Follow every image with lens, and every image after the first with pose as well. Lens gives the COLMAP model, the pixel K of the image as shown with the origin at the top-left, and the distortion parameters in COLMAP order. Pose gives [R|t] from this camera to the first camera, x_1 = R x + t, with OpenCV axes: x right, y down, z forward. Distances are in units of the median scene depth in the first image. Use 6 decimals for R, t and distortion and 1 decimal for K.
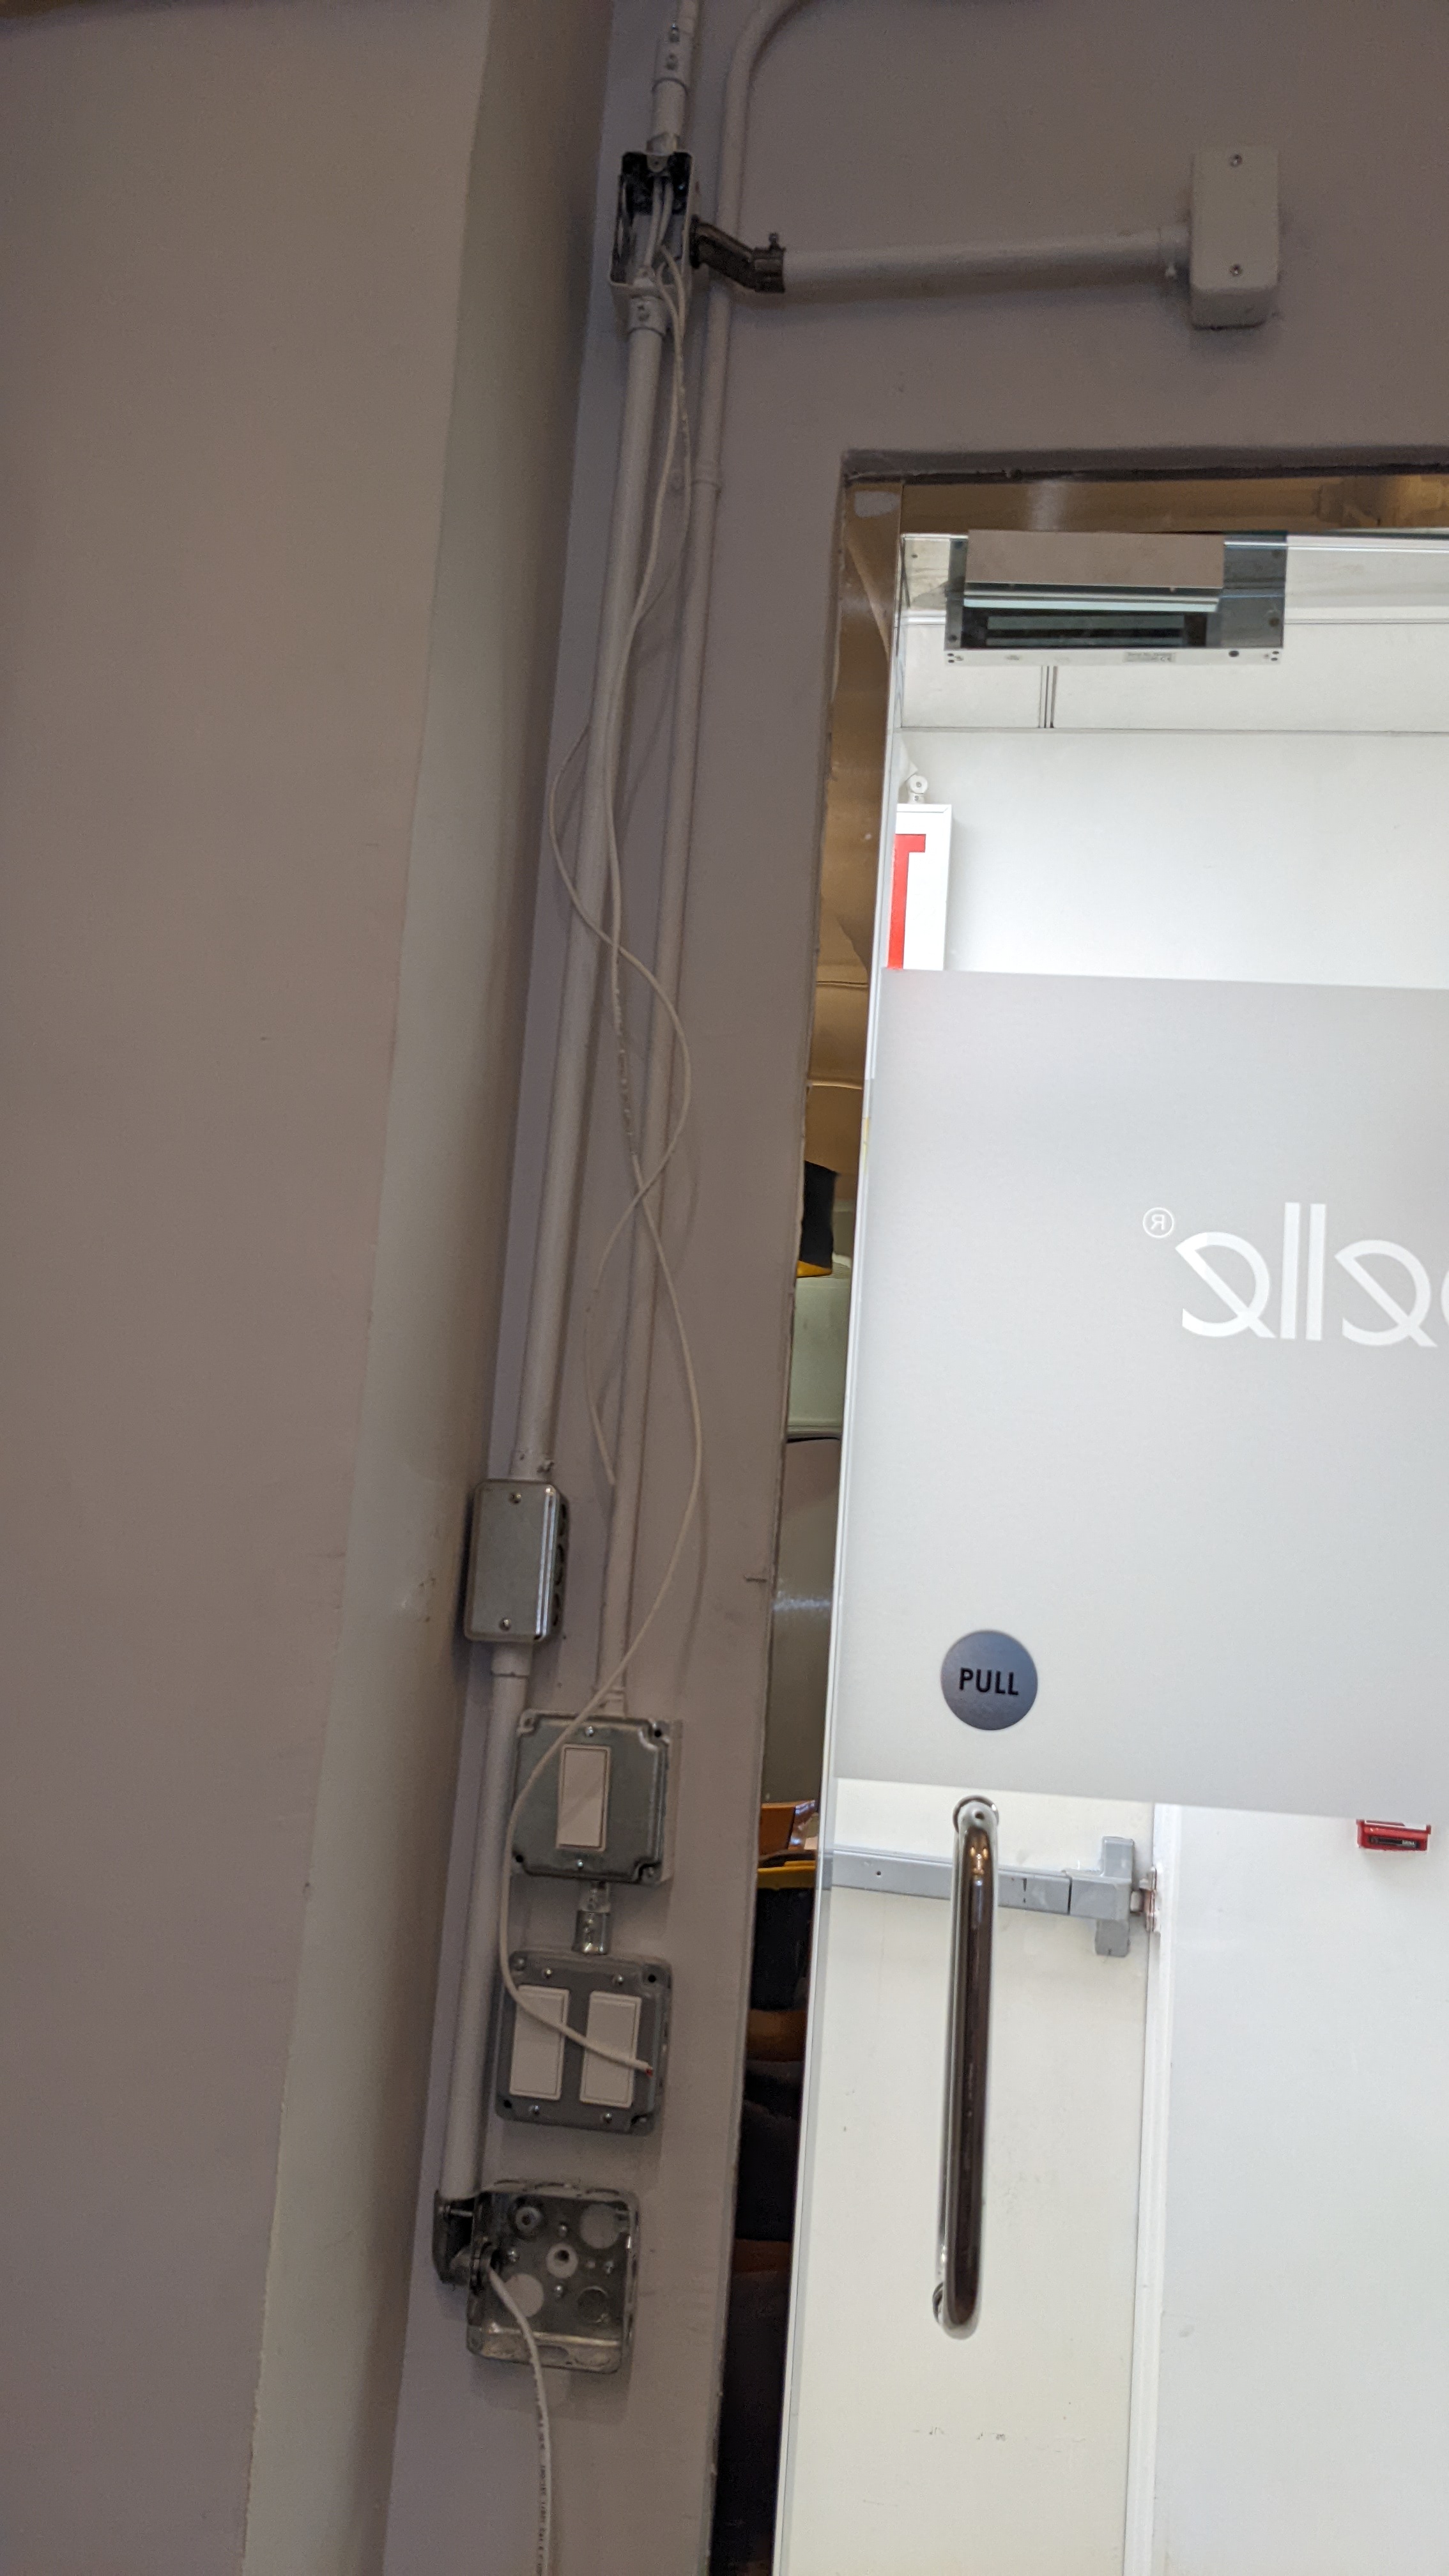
lens RADIAL K [[2076.9, 0, 724.5], [0, 2076.9, 1288.0], [0, 0, 1]] dist [-0.041942, 0.001013]
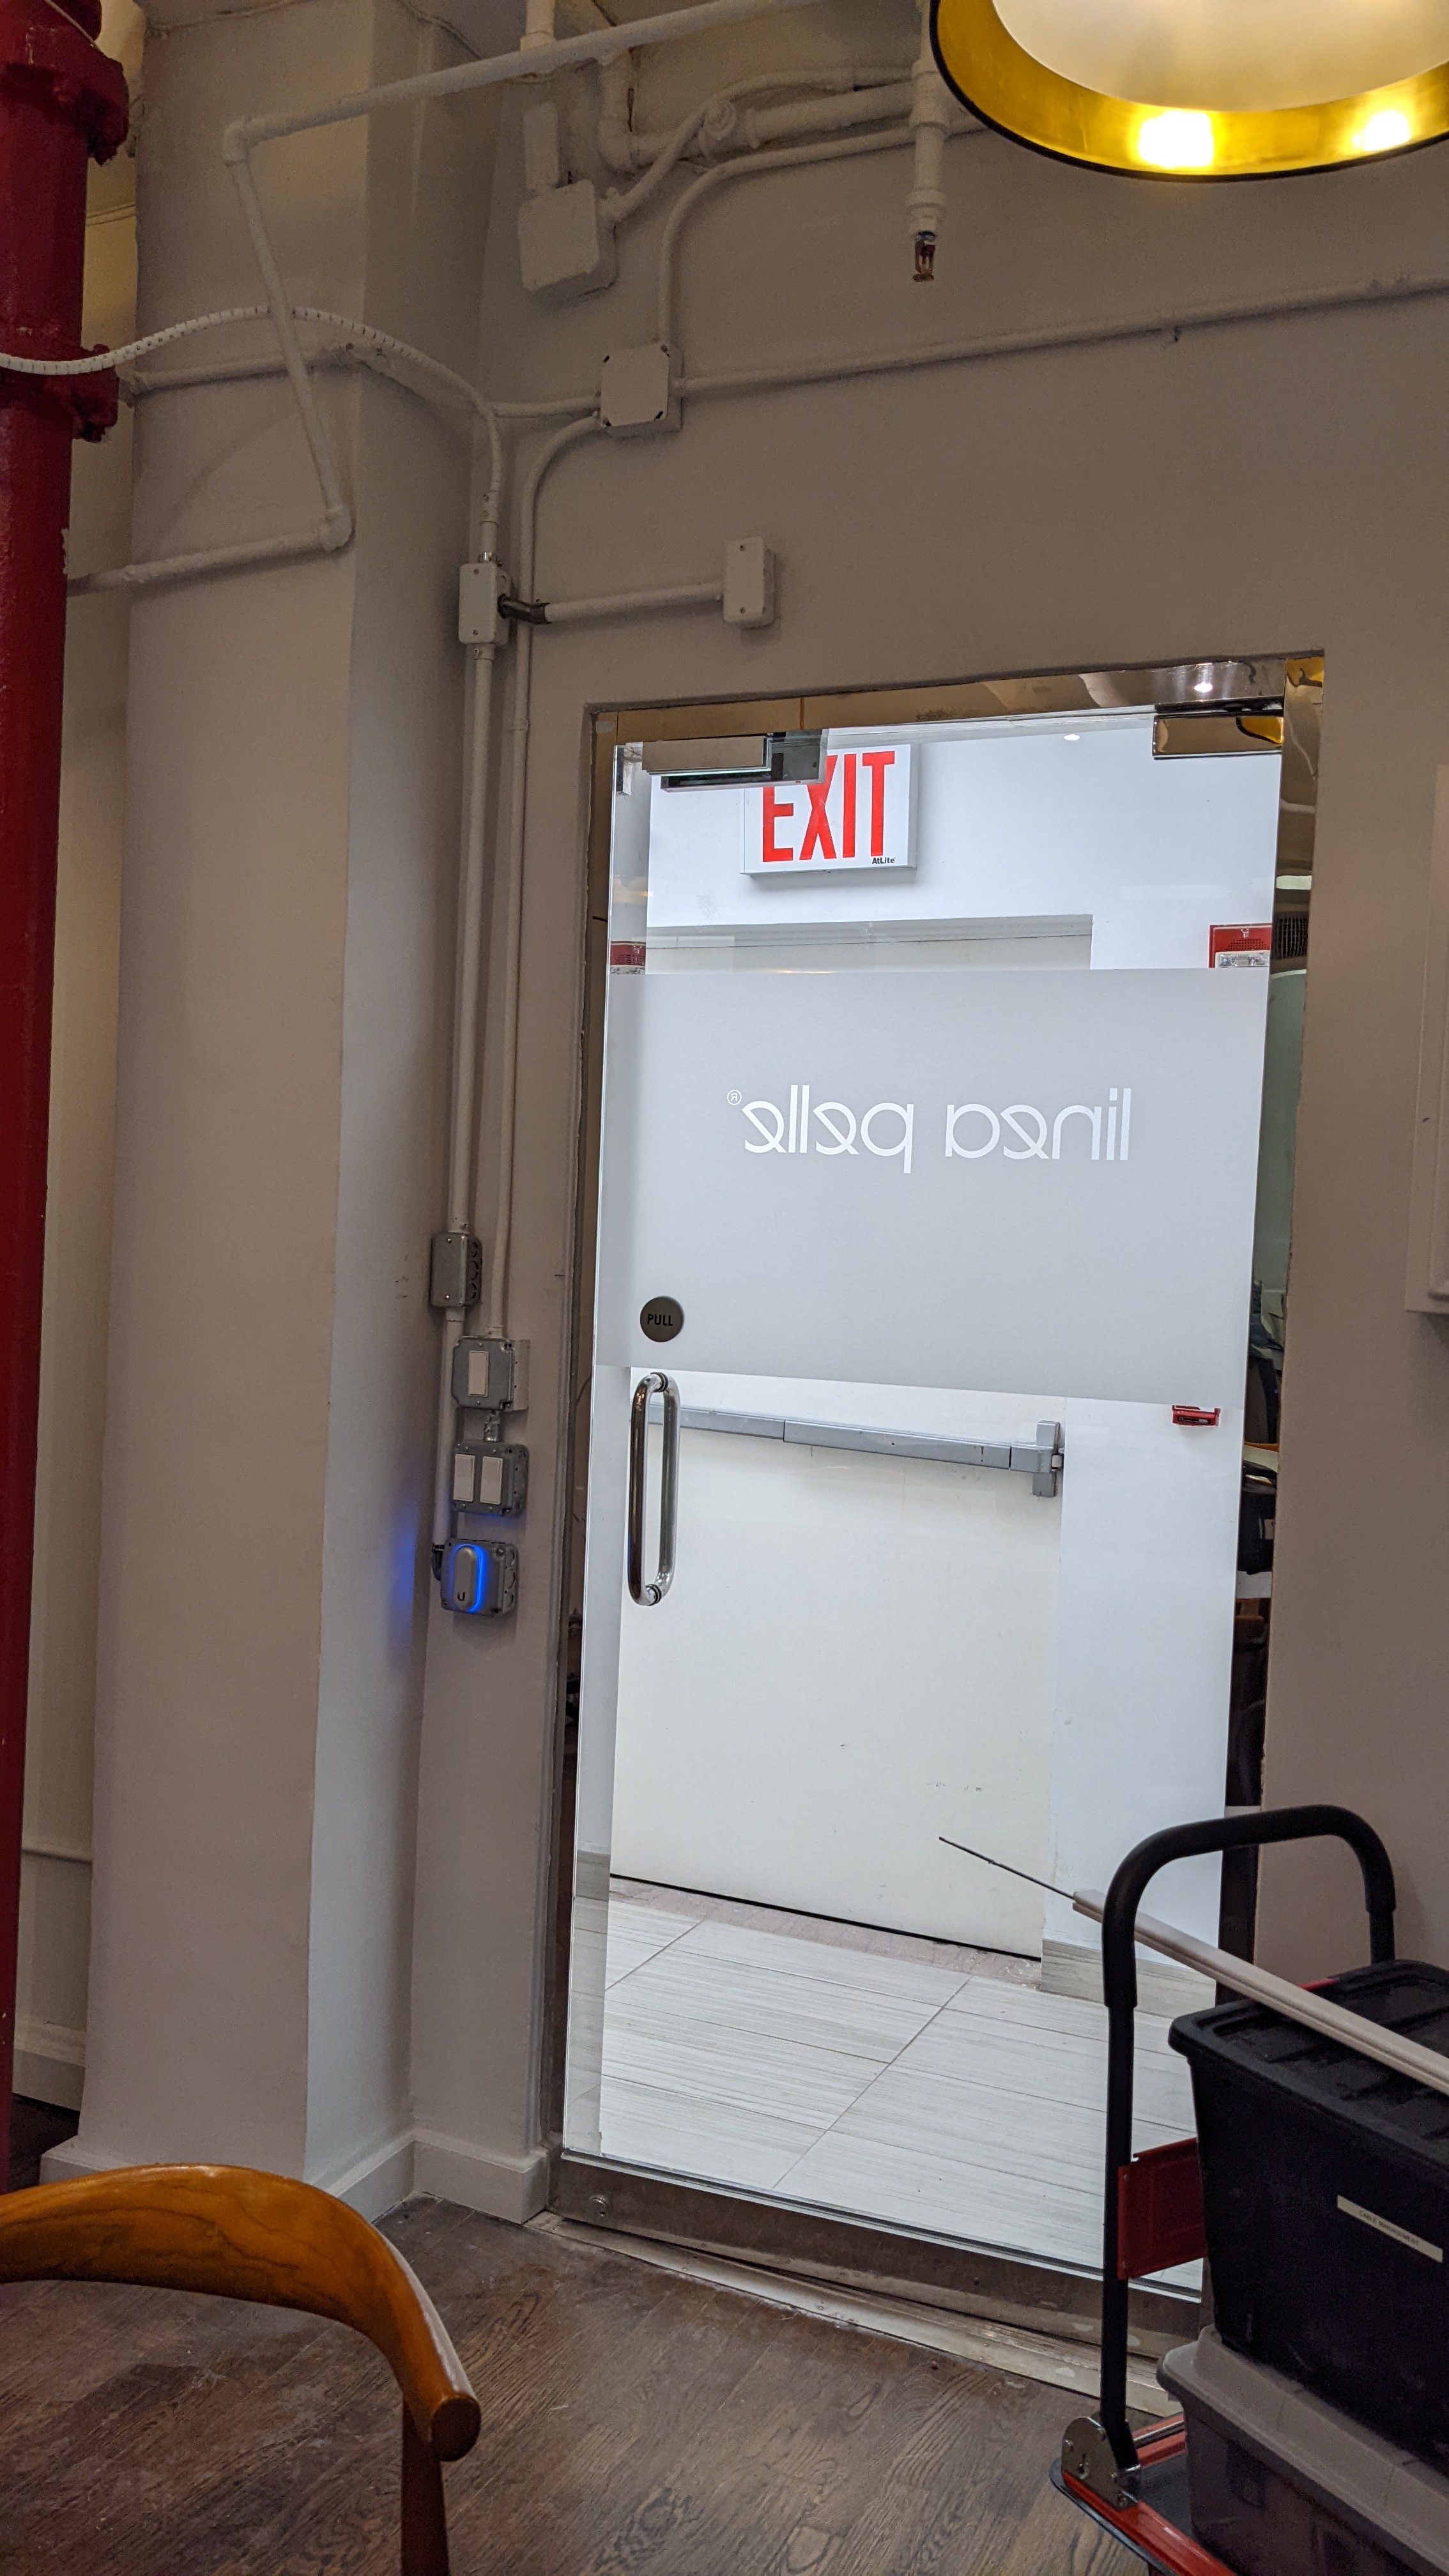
lens RADIAL K [[2076.9, 0, 724.5], [0, 2076.9, 1288.0], [0, 0, 1]] dist [-0.041942, 0.001013]
pose [[0.962611, -0.023334, -0.269882, 0.761955], [0.067503, 0.985517, 0.155560, -0.168640], [0.262344, -0.167962, 0.950244, -1.004805]]
